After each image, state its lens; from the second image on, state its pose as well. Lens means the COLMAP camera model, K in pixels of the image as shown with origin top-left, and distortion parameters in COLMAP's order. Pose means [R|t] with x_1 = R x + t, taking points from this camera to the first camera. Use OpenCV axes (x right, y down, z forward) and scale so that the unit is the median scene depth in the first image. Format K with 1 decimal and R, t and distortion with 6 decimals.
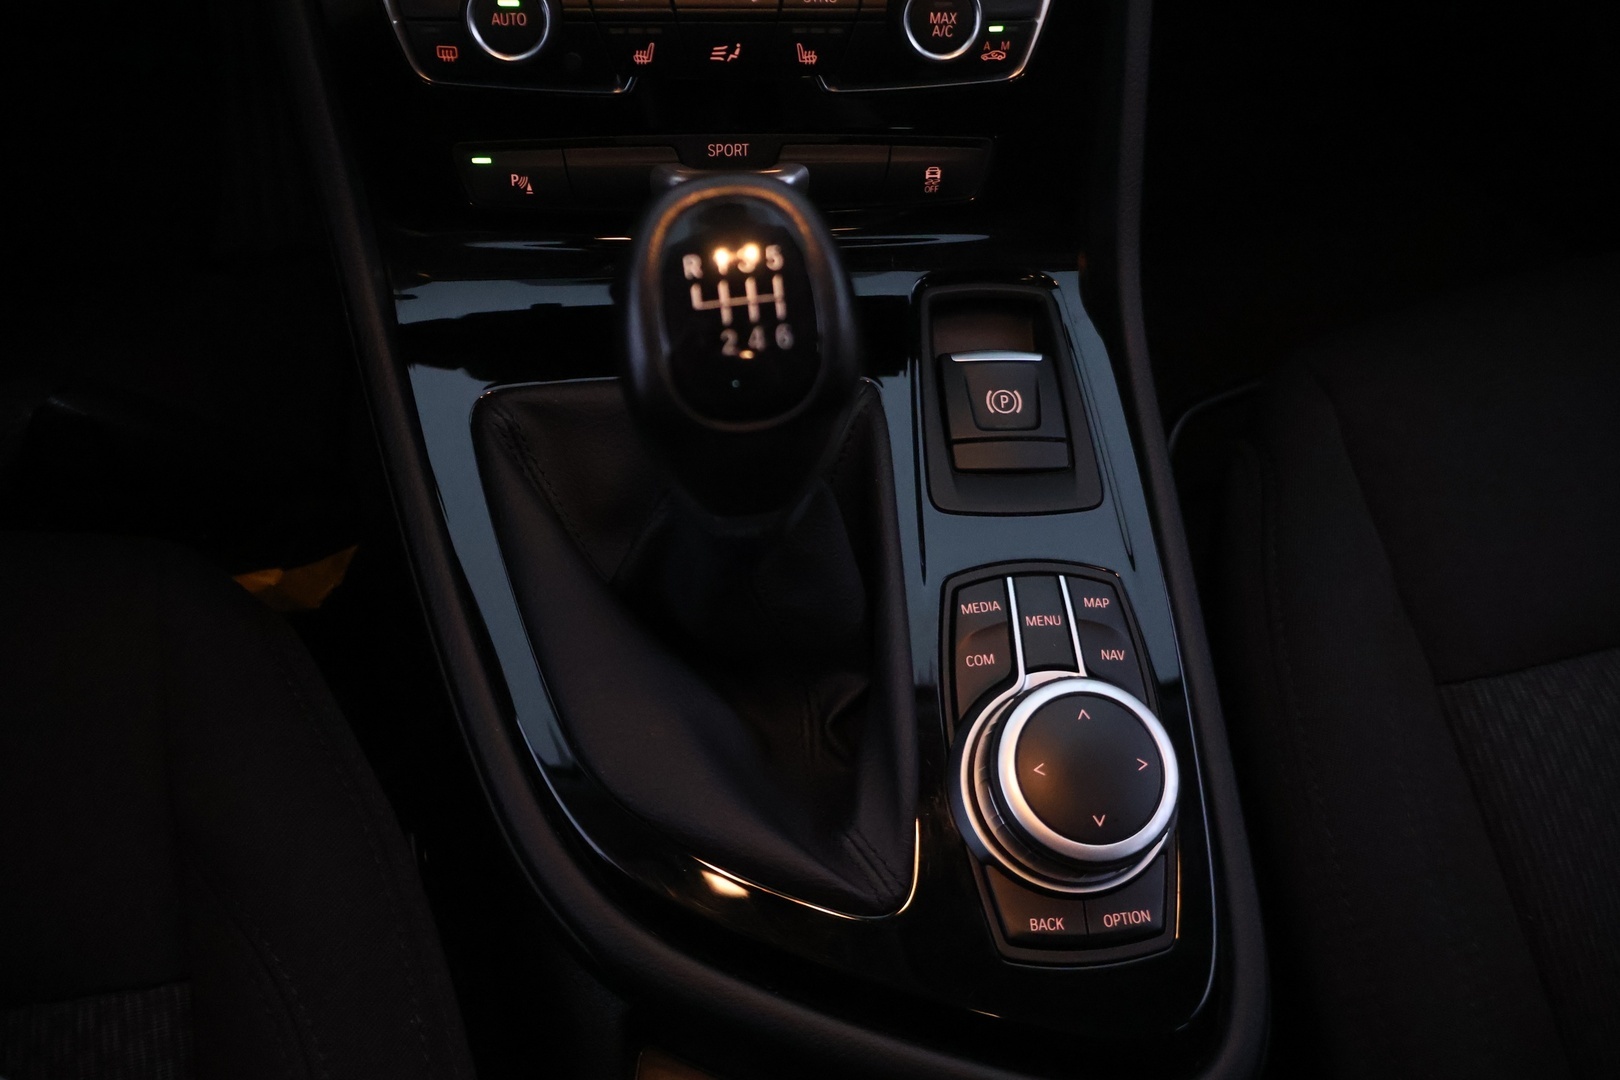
lens RADIAL K [[1352.7, 0, 811.2], [0, 1352.7, 537.4], [0, 0, 1]] dist [-0.007558, 0.018841]
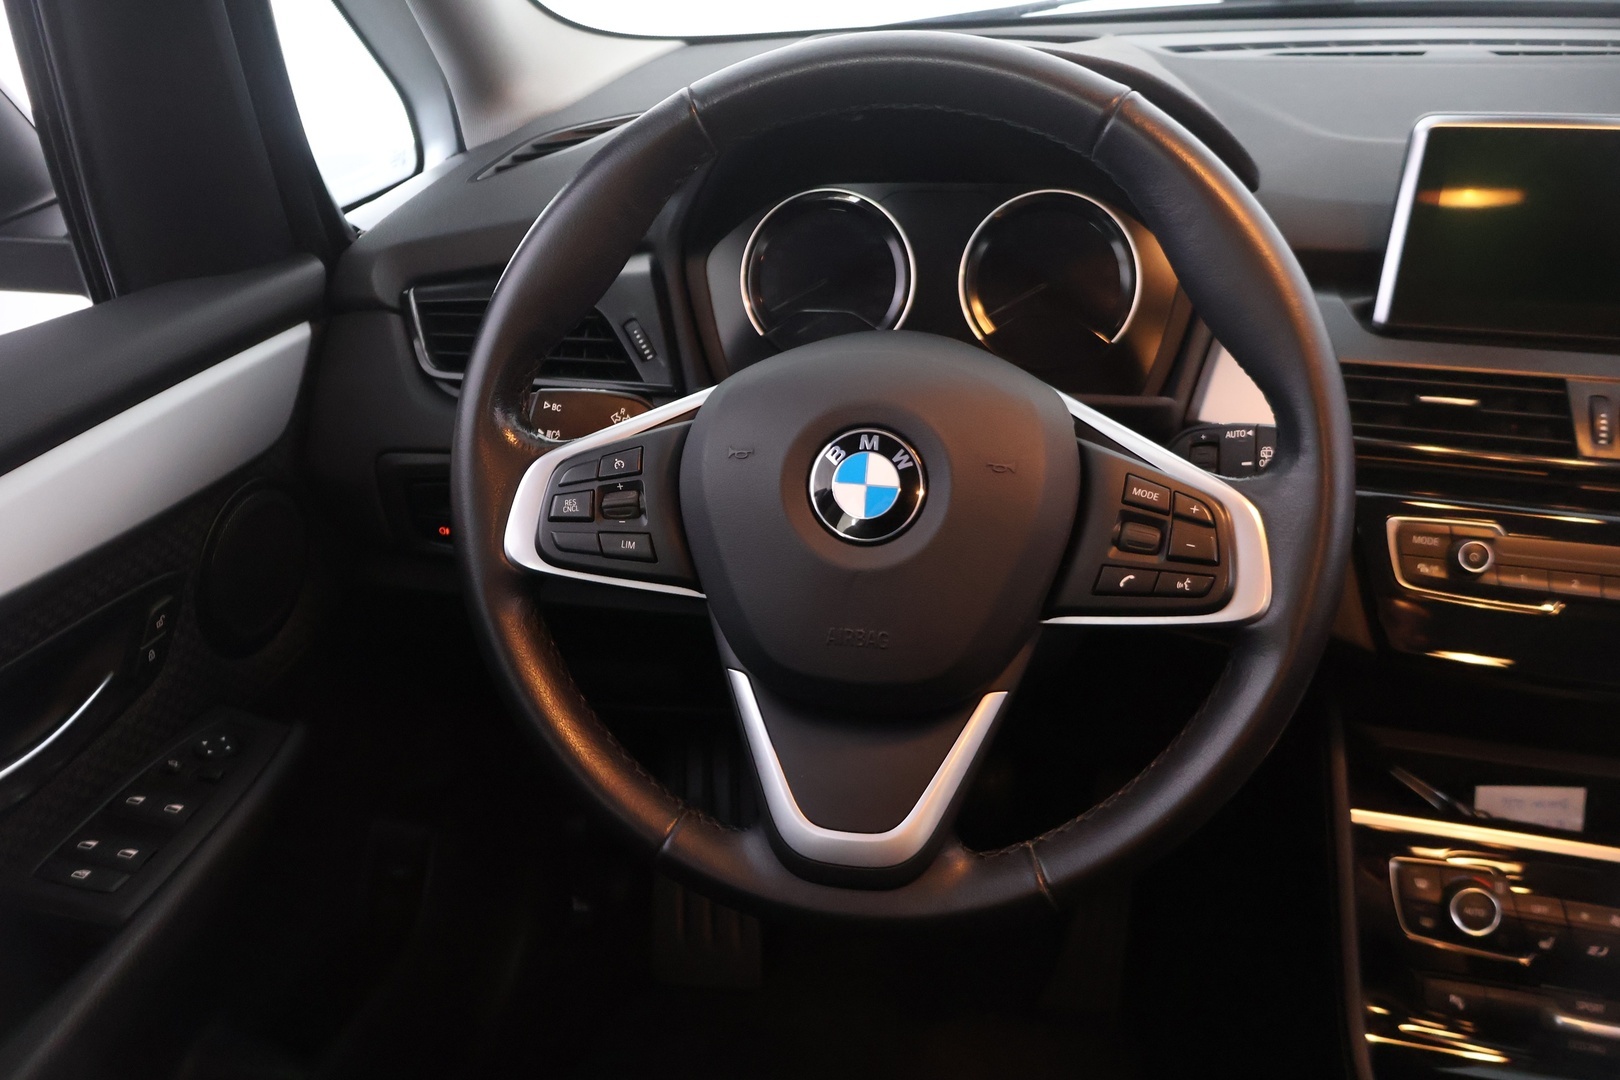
lens RADIAL K [[1352.7, 0, 819.8], [0, 1352.7, 552.8], [0, 0, 1]] dist [-0.007558, 0.018841]
pose [[0.928833, 0.081999, -0.361311, -0.405107], [-0.265914, 0.826608, -0.495994, 0.345905], [0.257991, 0.556773, 0.789585, -0.912725]]
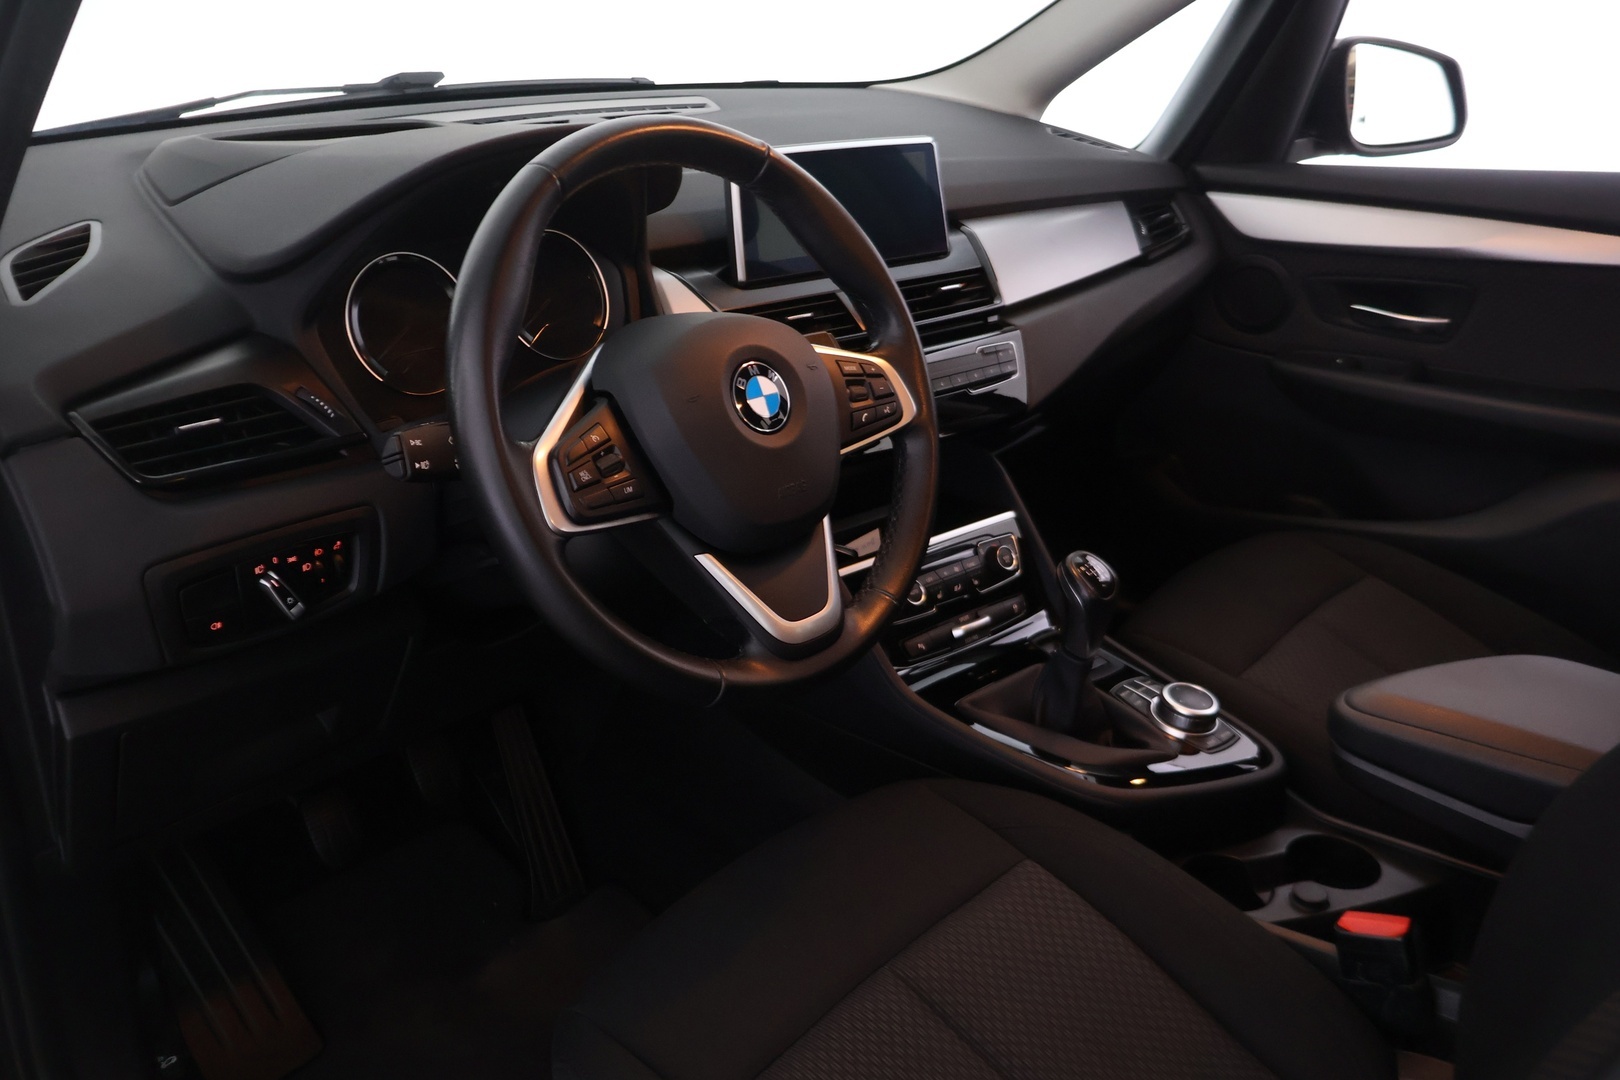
lens RADIAL K [[1352.7, 0, 815.7], [0, 1352.7, 523.4], [0, 0, 1]] dist [-0.007558, 0.018841]
pose [[0.810179, -0.271125, 0.519712, -1.929548], [0.519785, 0.742153, -0.423123, 0.692696], [-0.270987, 0.612944, 0.742204, -1.342193]]
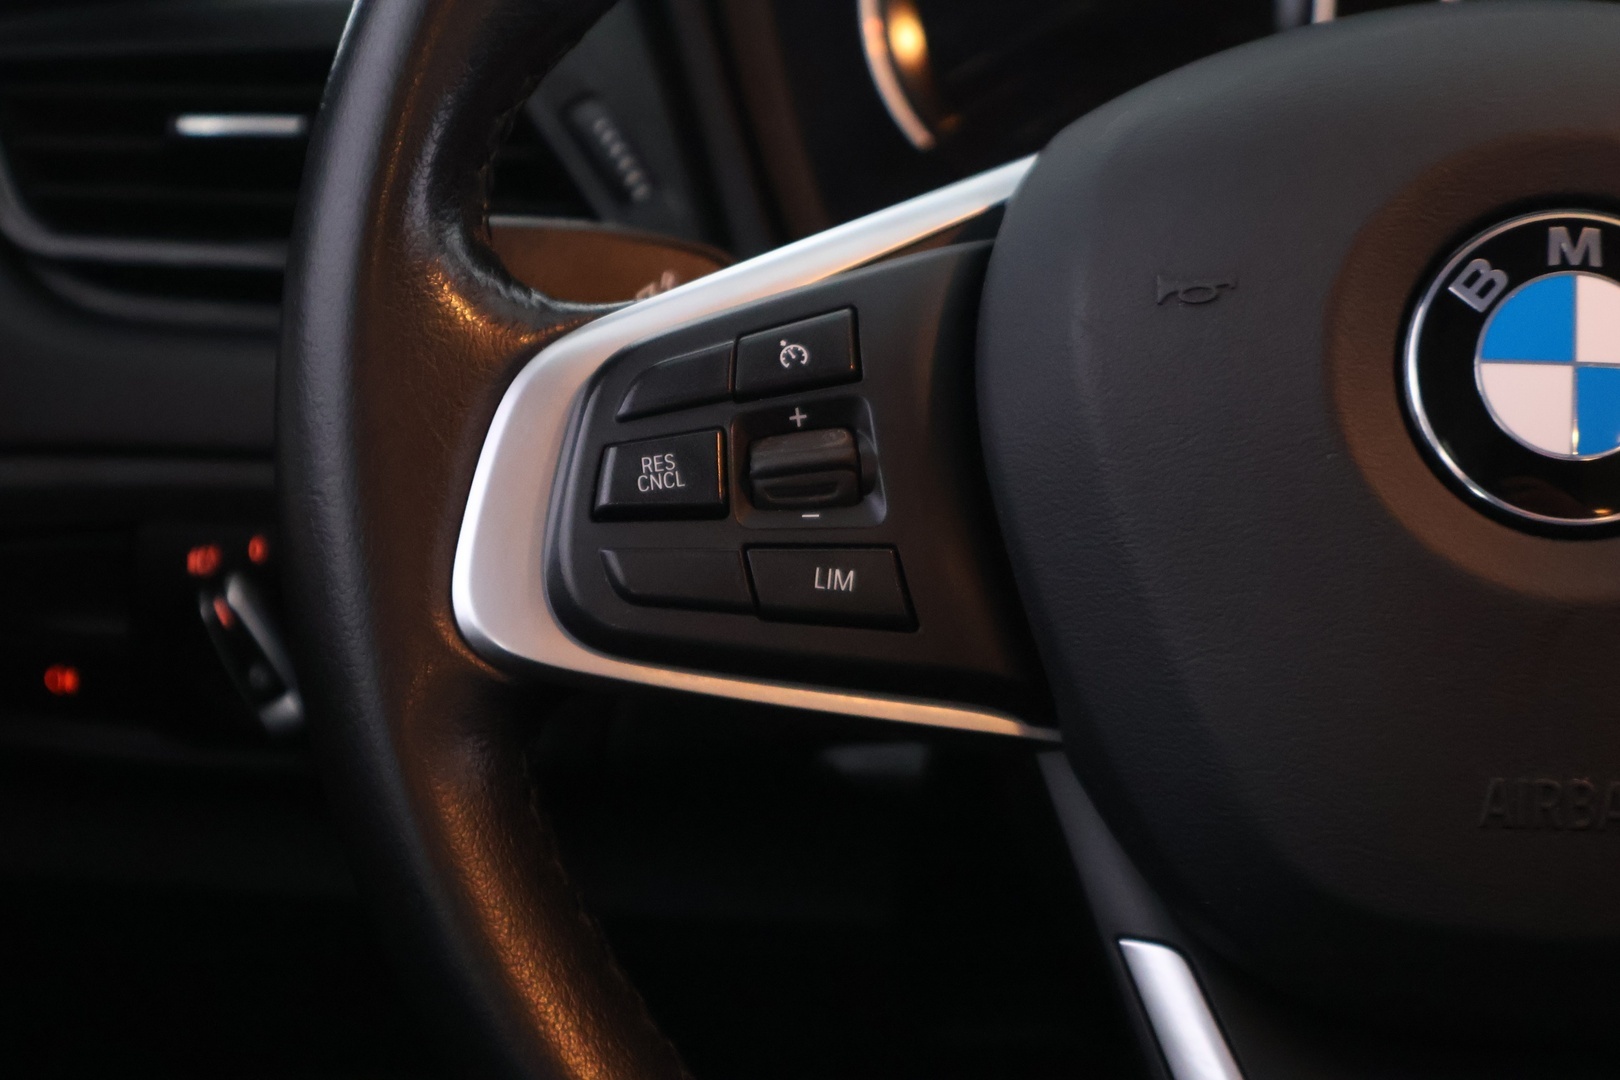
lens RADIAL K [[3225.1, 0, 814.2], [0, 3225.1, 535.0], [0, 0, 1]] dist [0.018599, 0.000000]
pose [[0.960173, 0.018310, -0.278805, -0.790972], [-0.195555, 0.756748, -0.623771, 0.407813], [0.199563, 0.653450, 0.730190, -0.712090]]
